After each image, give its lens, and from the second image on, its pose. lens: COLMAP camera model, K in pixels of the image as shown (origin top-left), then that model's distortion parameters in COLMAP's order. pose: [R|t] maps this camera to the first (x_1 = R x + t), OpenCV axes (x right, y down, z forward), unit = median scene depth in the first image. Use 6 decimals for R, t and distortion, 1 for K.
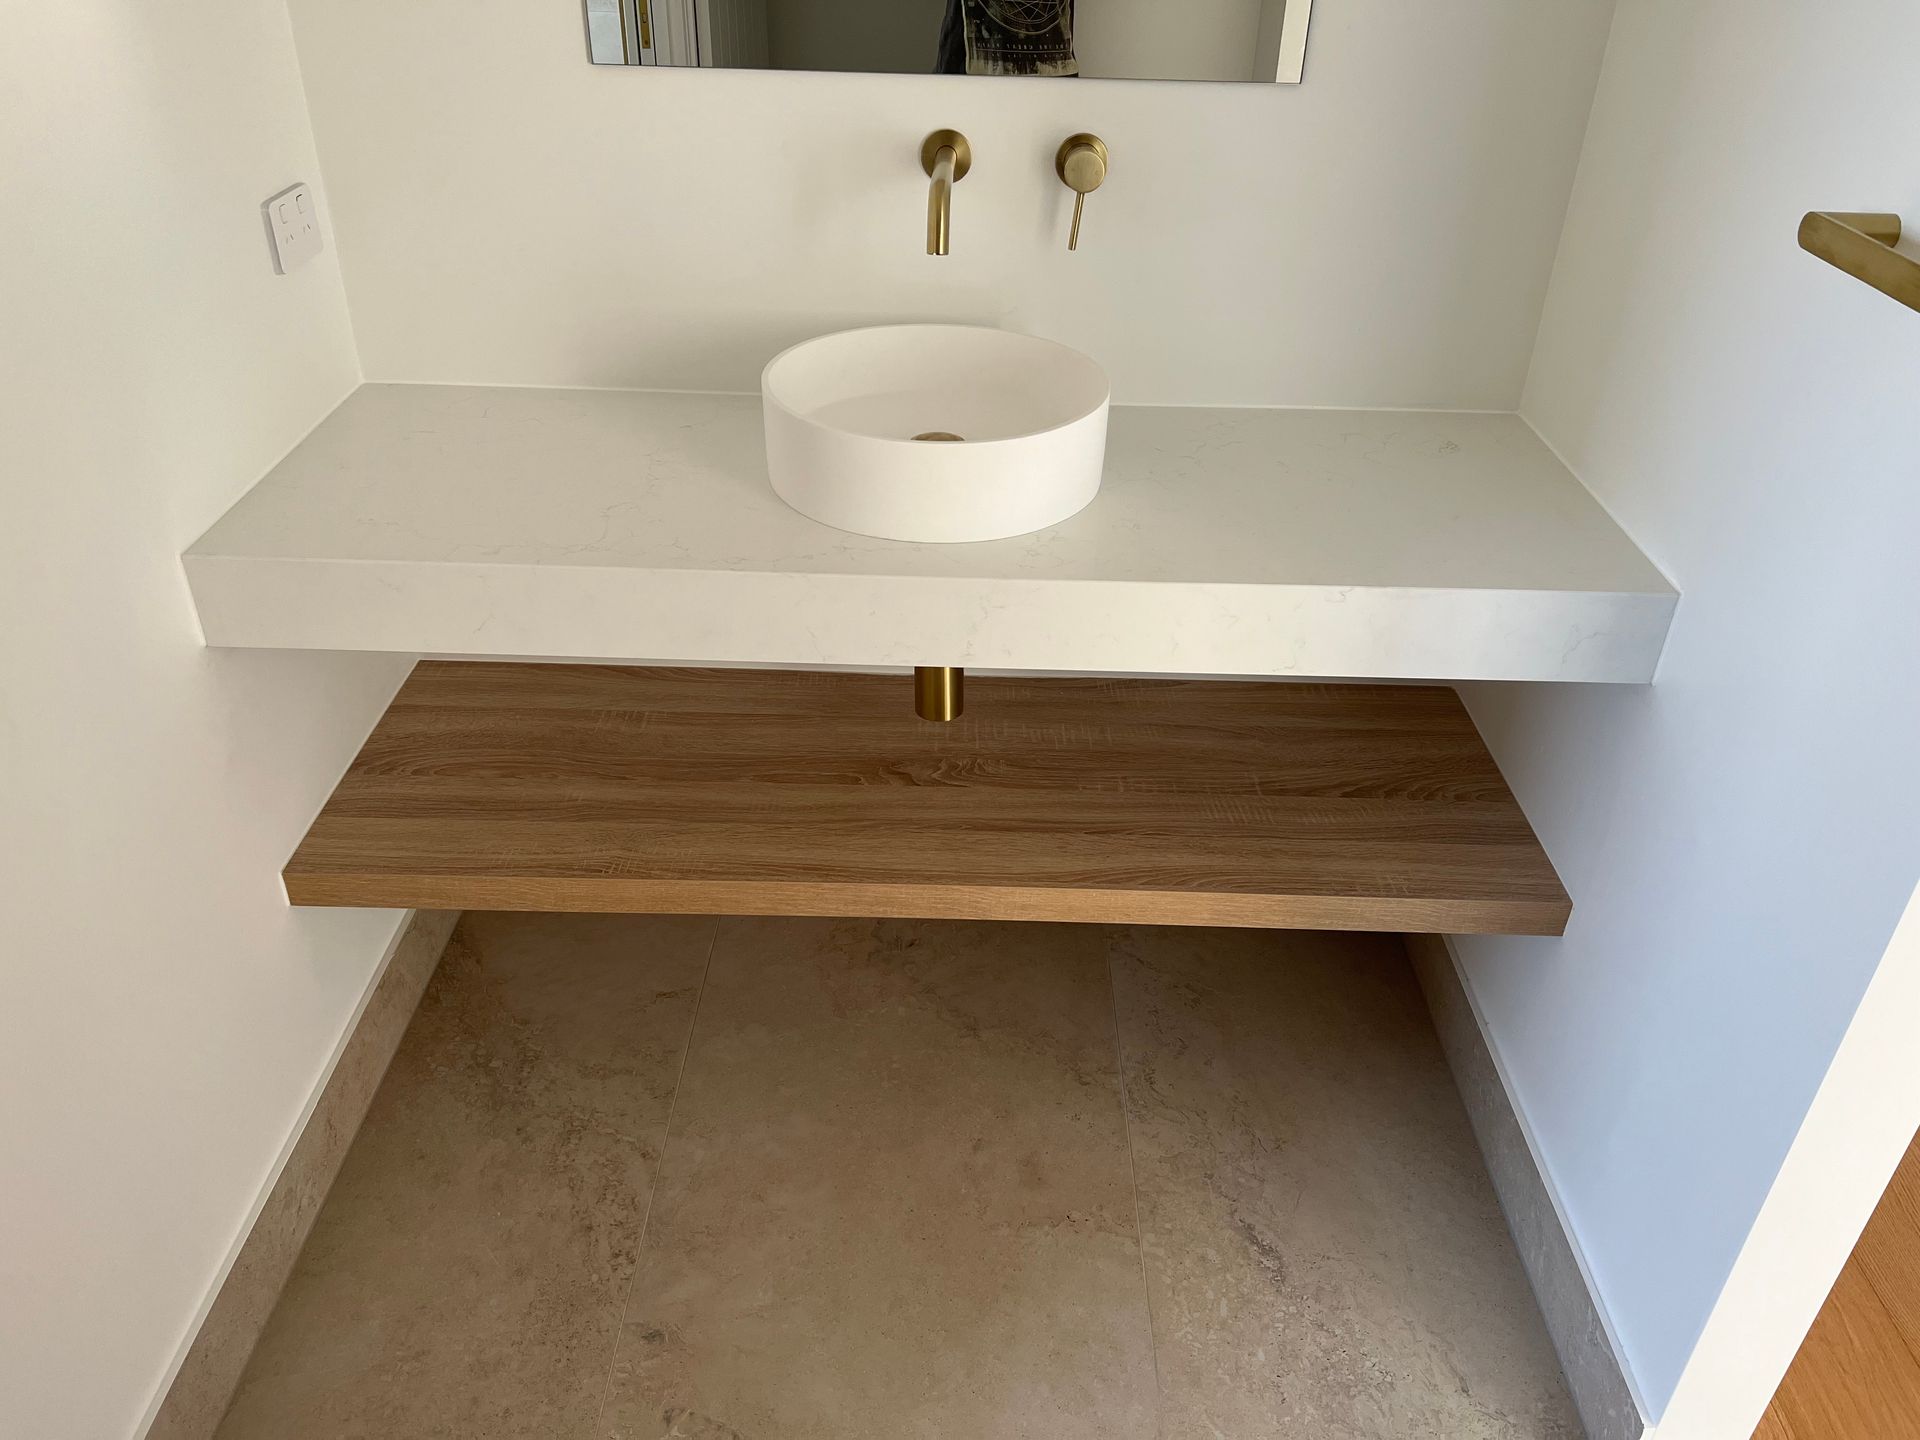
lens RADIAL K [[1428.4, 0, 967.8], [0, 1428.4, 725.7], [0, 0, 1]] dist [0.053723, -0.027744]
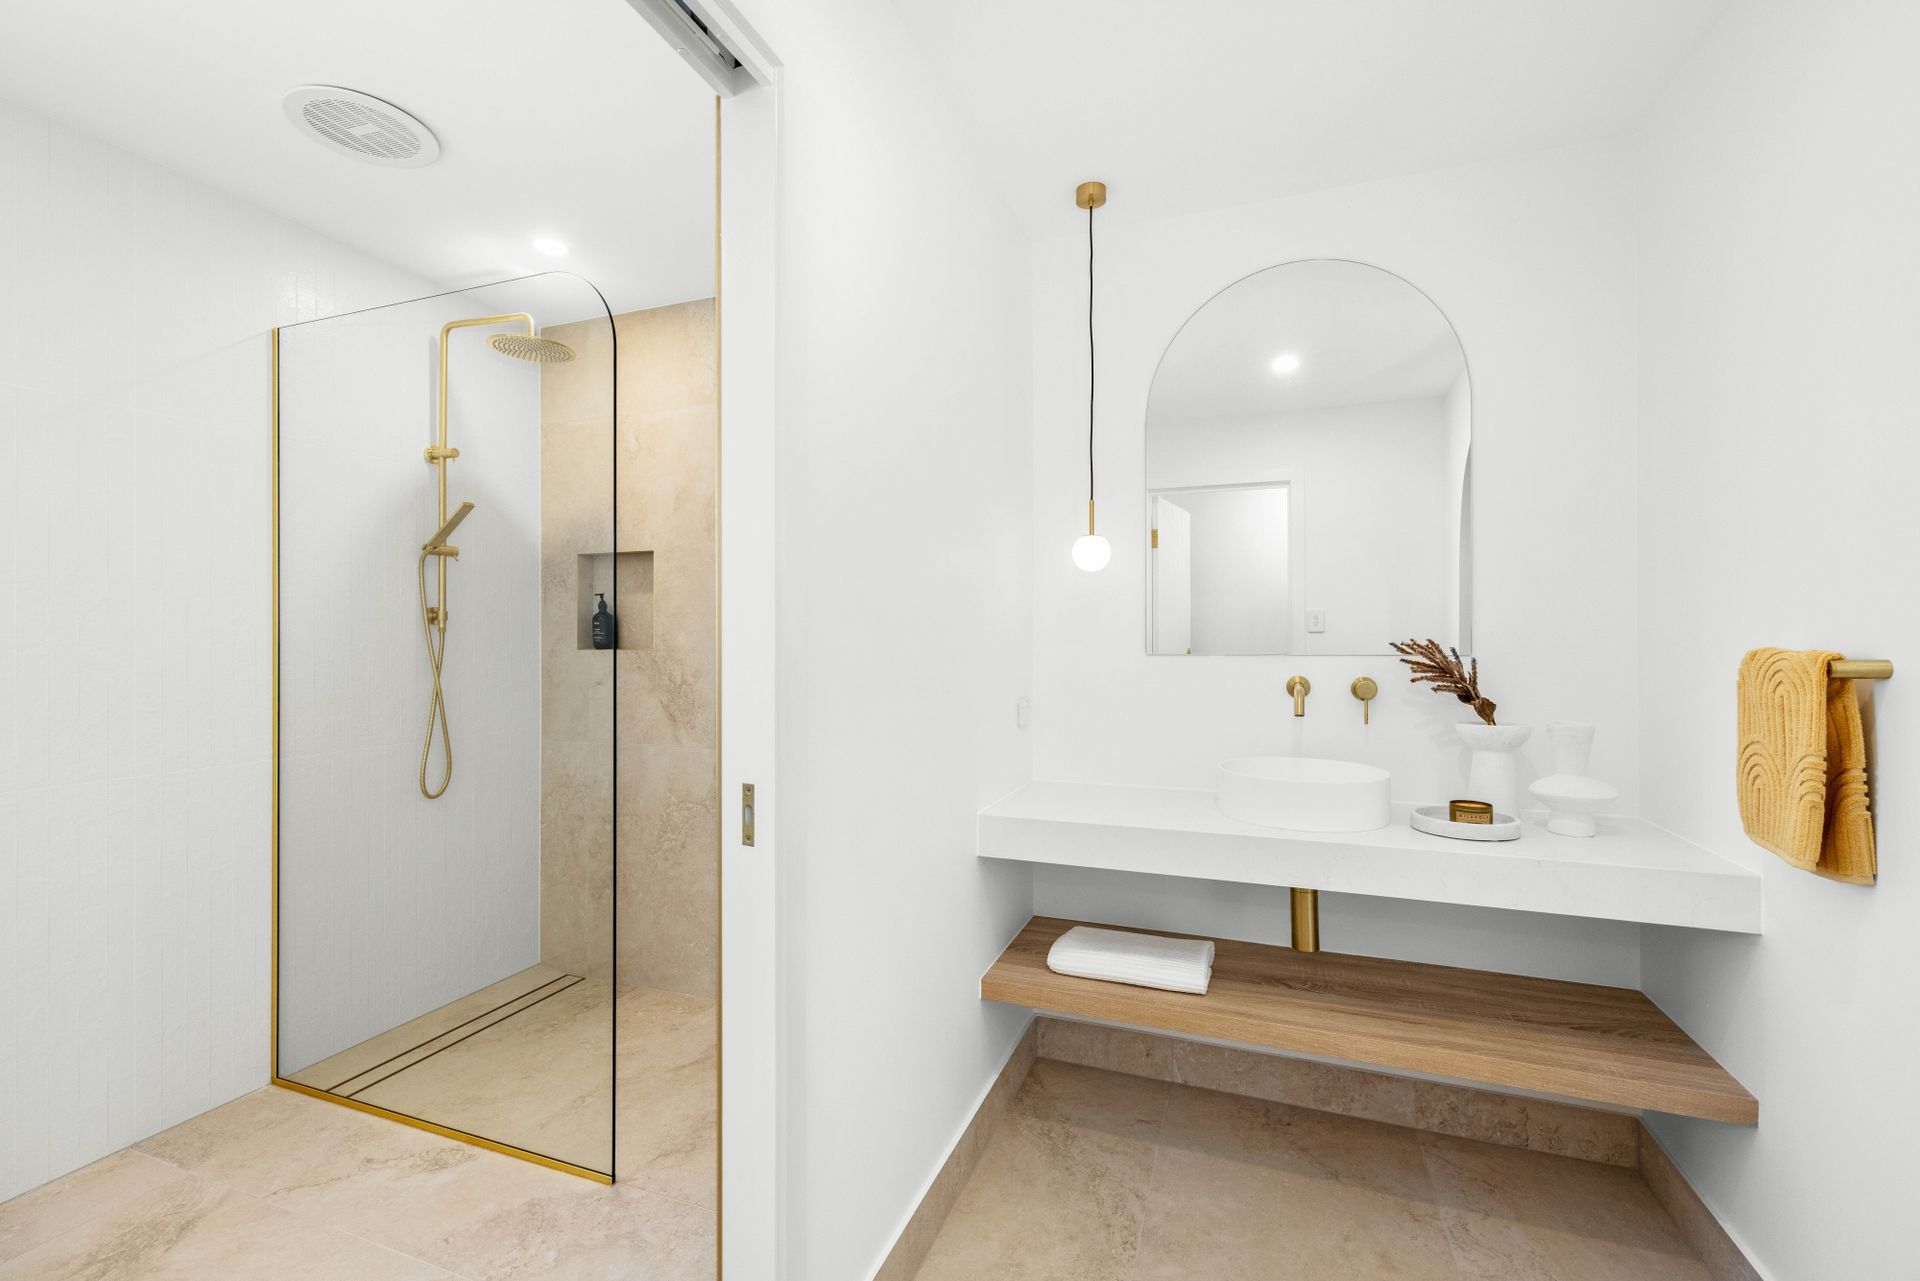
lens RADIAL K [[822.7, 0, 953.8], [0, 822.7, 640.9], [0, 0, 1]] dist [0.003076, -0.000299]
pose [[0.938782, -0.027489, -0.343413, -0.072023], [-0.167298, 0.835013, -0.524179, 0.296488], [0.301164, 0.549542, 0.779297, -0.217502]]
